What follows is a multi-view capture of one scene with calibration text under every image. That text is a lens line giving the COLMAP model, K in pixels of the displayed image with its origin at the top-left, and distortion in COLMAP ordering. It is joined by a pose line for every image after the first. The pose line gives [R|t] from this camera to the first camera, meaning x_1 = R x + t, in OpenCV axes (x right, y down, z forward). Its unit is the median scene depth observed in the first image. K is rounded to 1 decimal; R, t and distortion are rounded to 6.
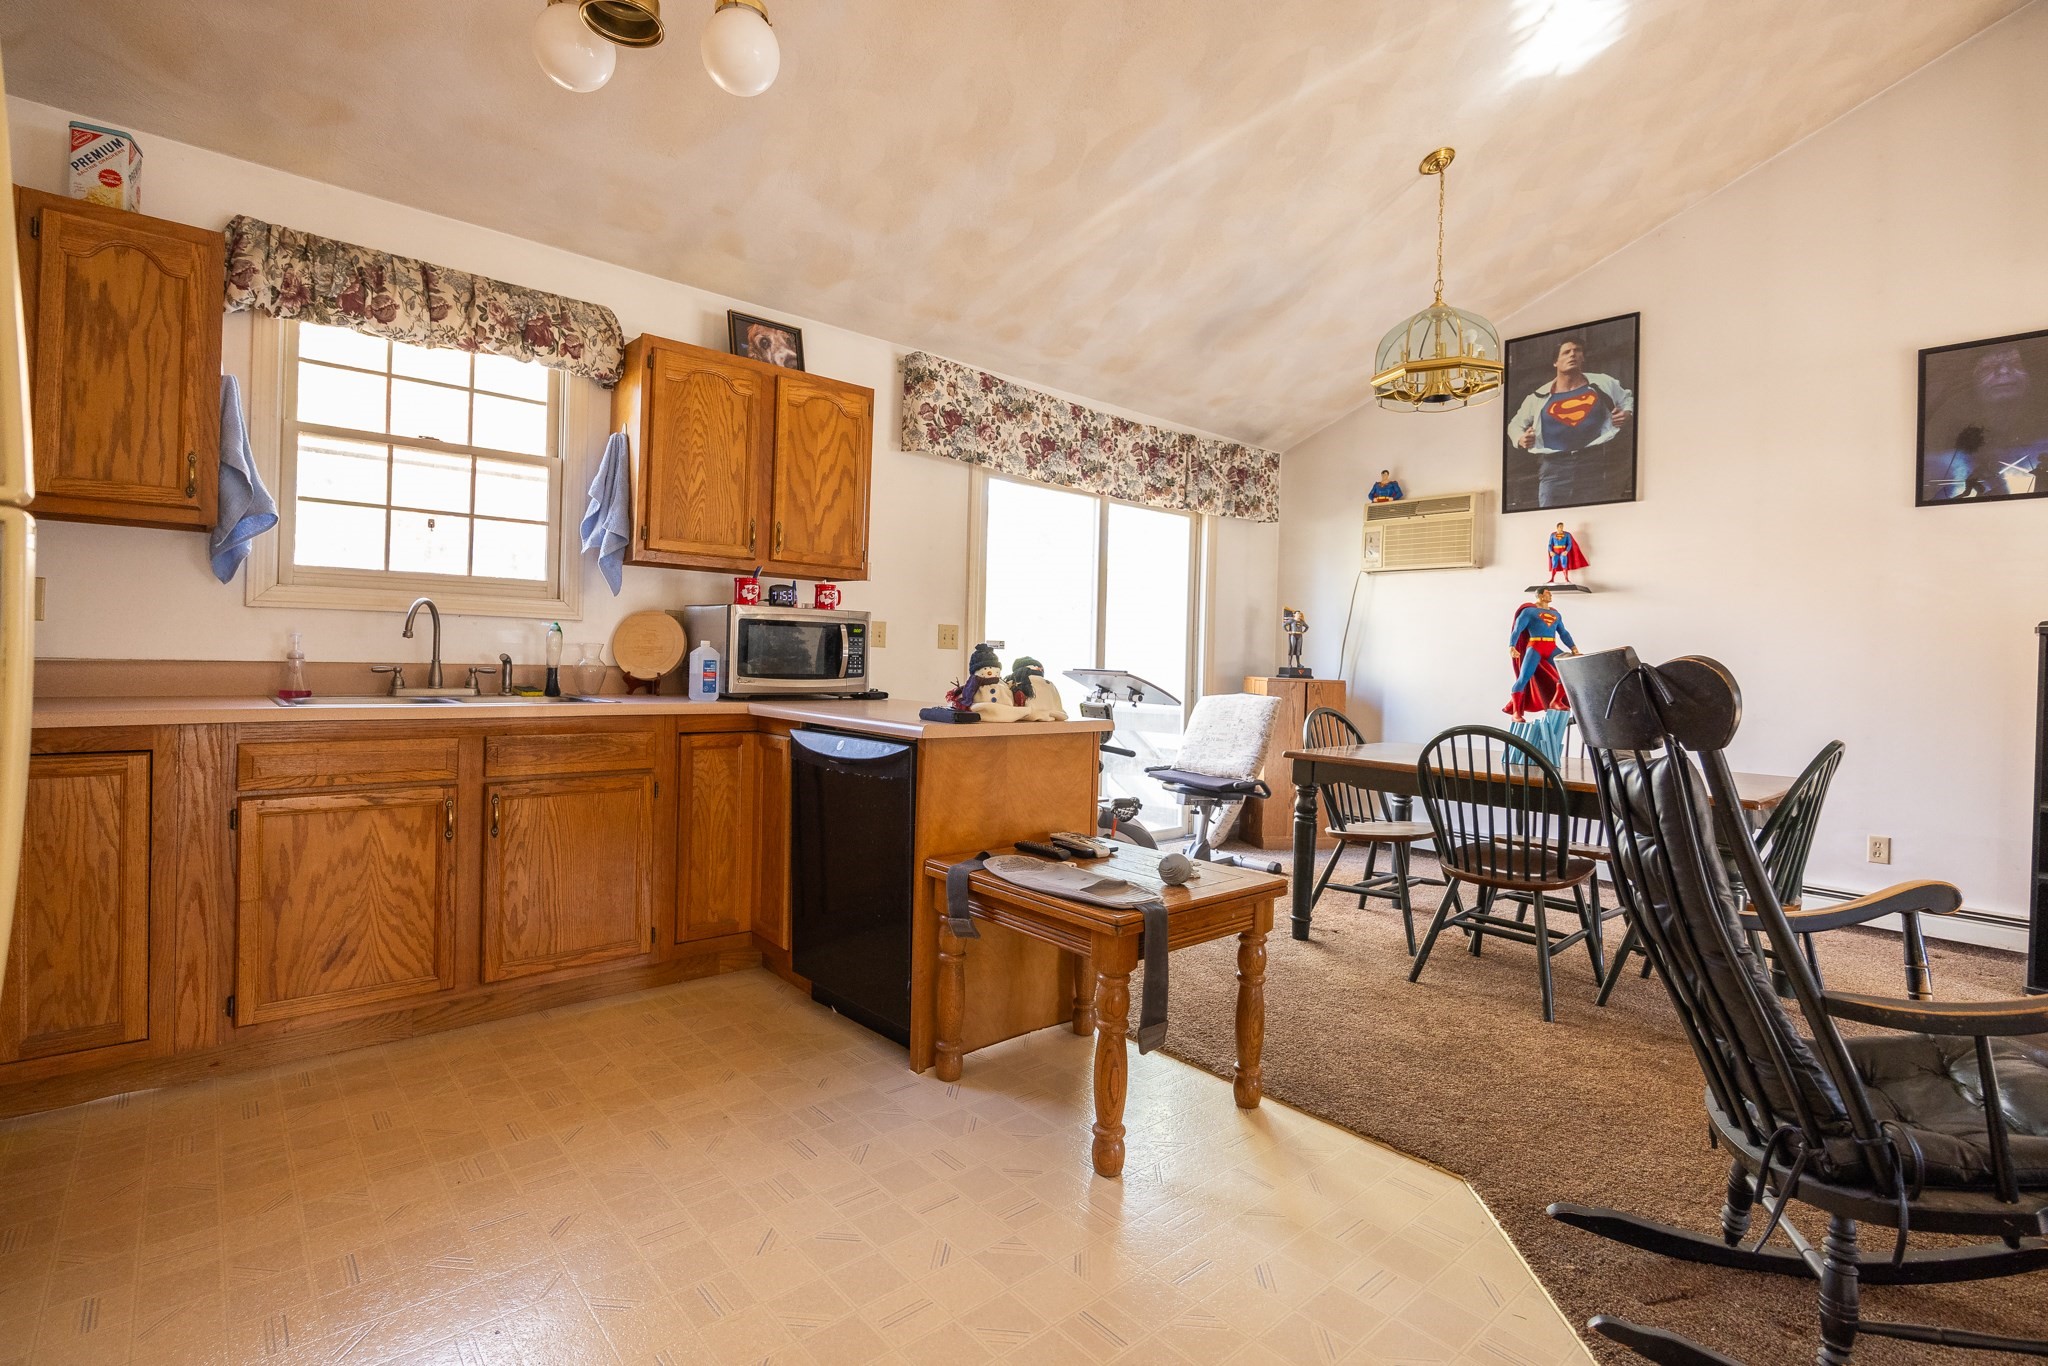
lens RADIAL K [[950.9, 0, 1044.6], [0, 950.9, 661.3], [0, 0, 1]] dist [-0.016038, 0.003773]
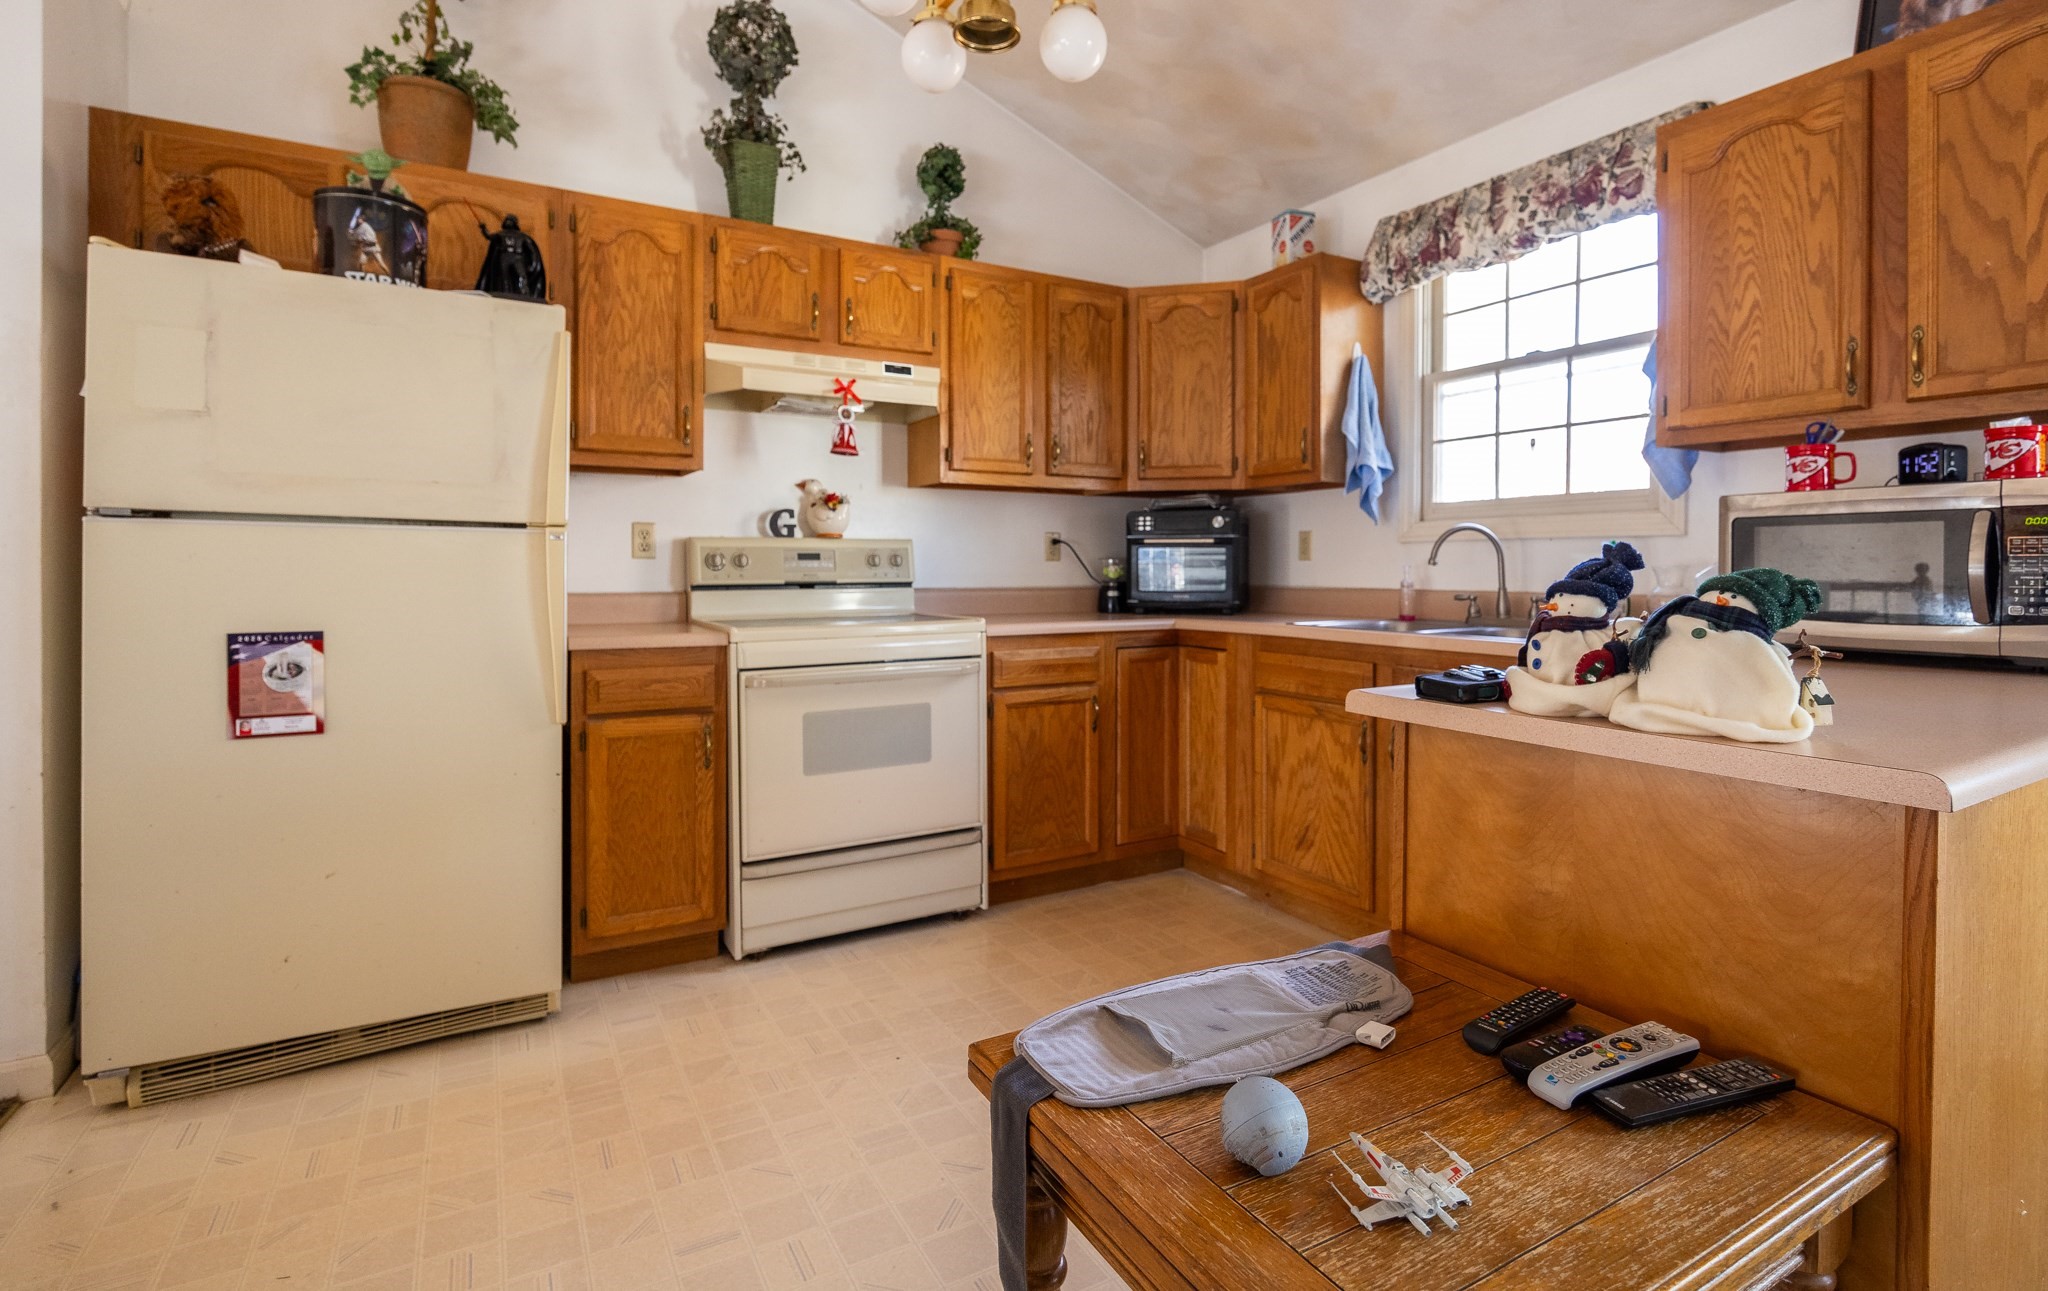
lens RADIAL K [[997.8, 0, 1053.3], [0, 997.8, 575.2], [0, 0, 1]] dist [-0.004476, -0.000633]
pose [[-0.206498, -0.016219, -0.978313, 0.329680], [-0.007399, 0.999860, -0.015015, 0.003122], [0.978419, 0.004138, -0.206589, 0.594278]]
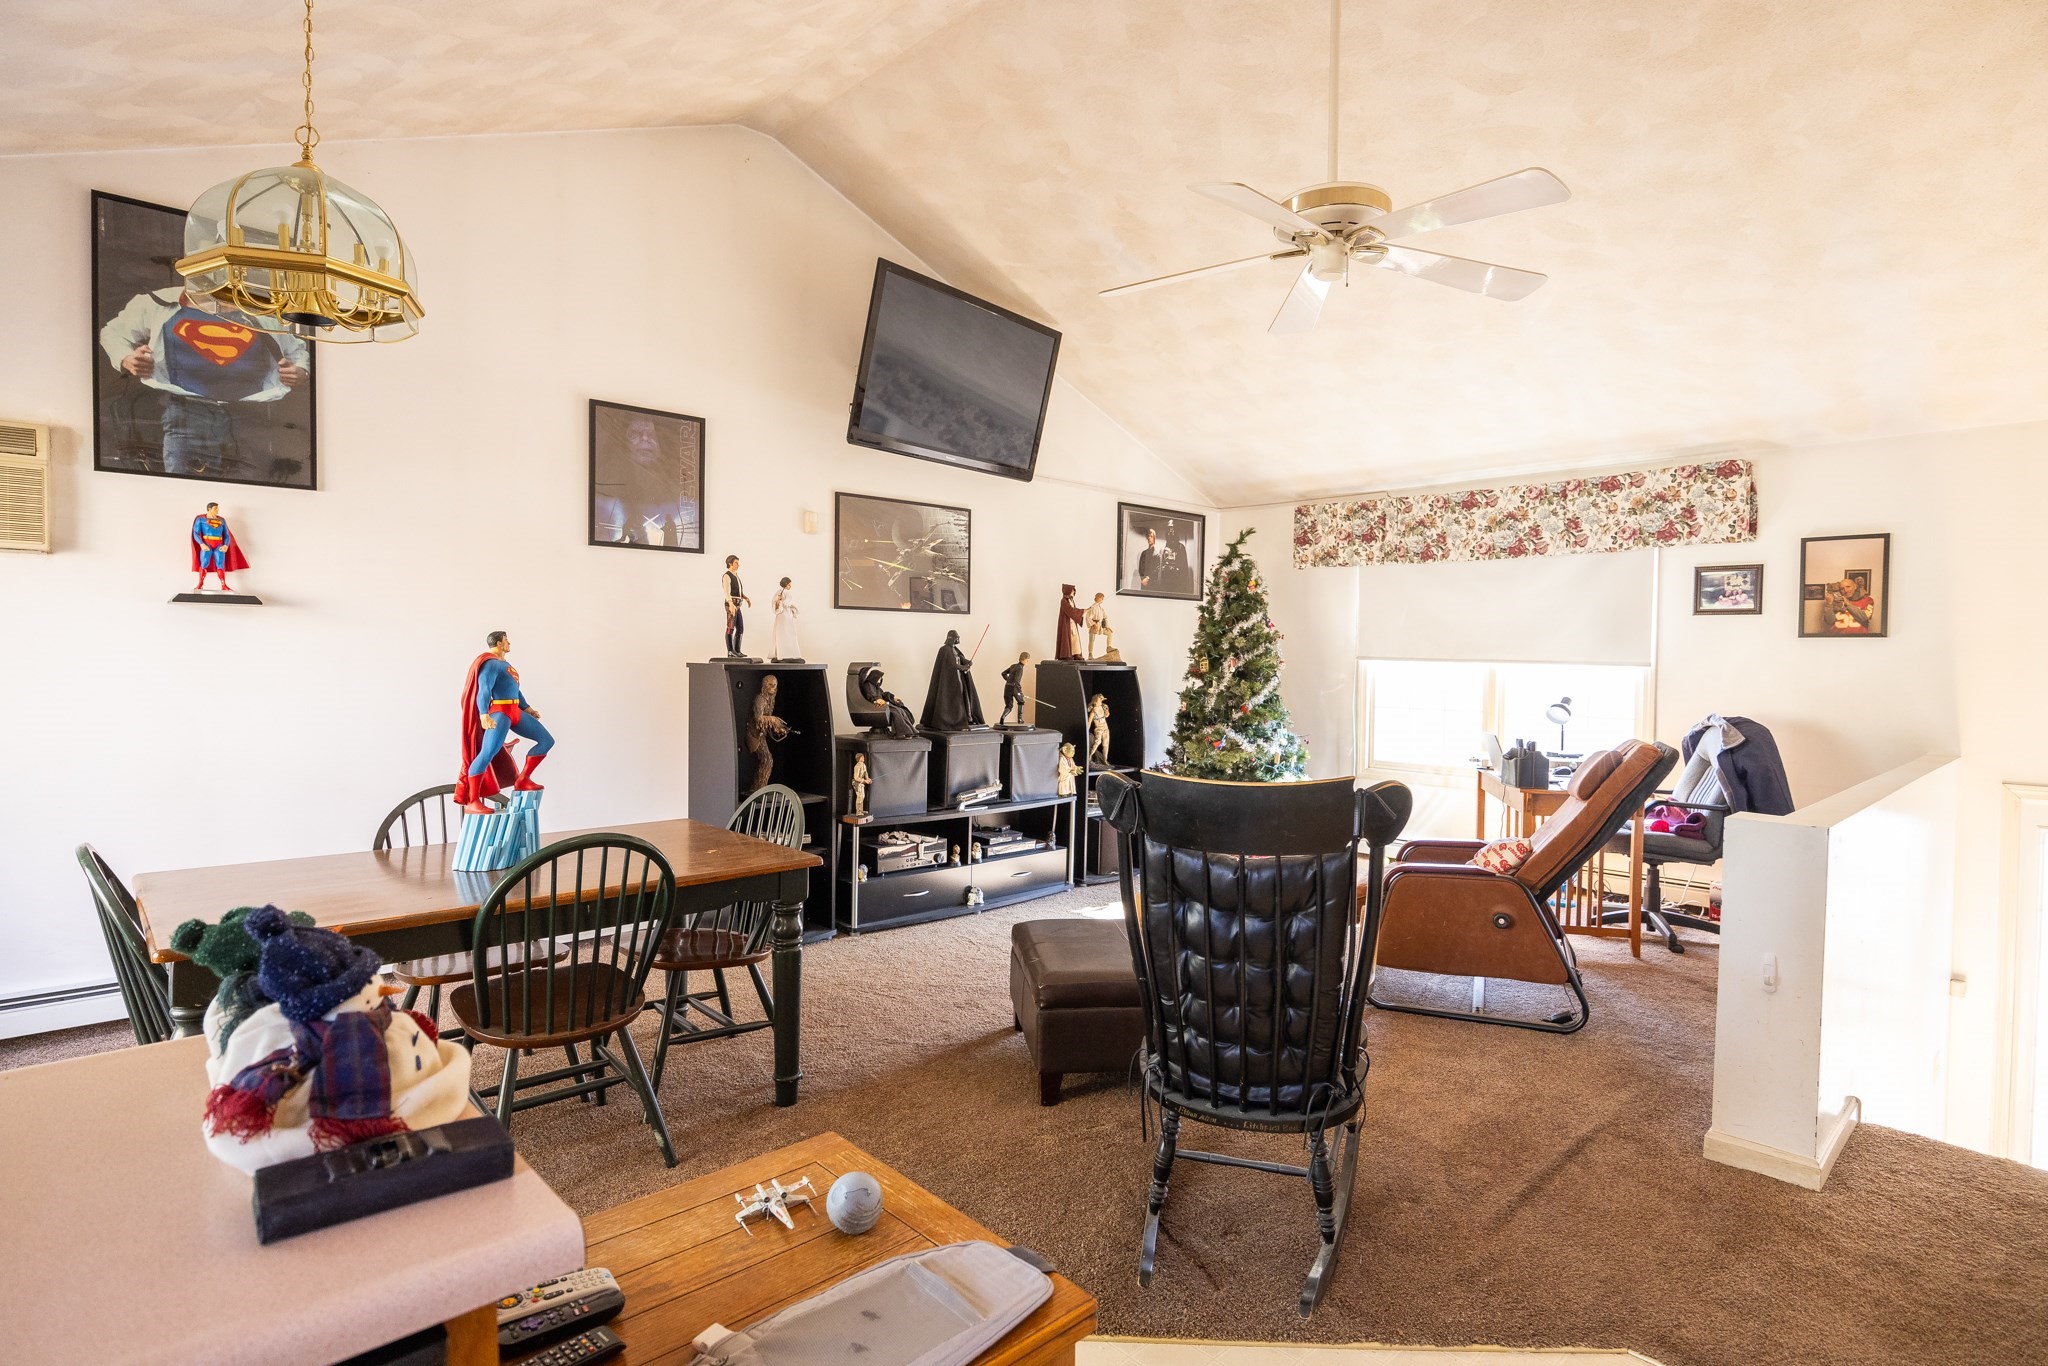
lens RADIAL K [[1045.8, 0, 1021.2], [0, 1045.8, 685.4], [0, 0, 1]] dist [-0.011034, 0.001283]
pose [[-0.011951, -0.058642, 0.998208, -0.296196], [-0.009693, 0.998239, 0.058528, -0.081198], [-0.999882, -0.008976, -0.012499, 0.536313]]
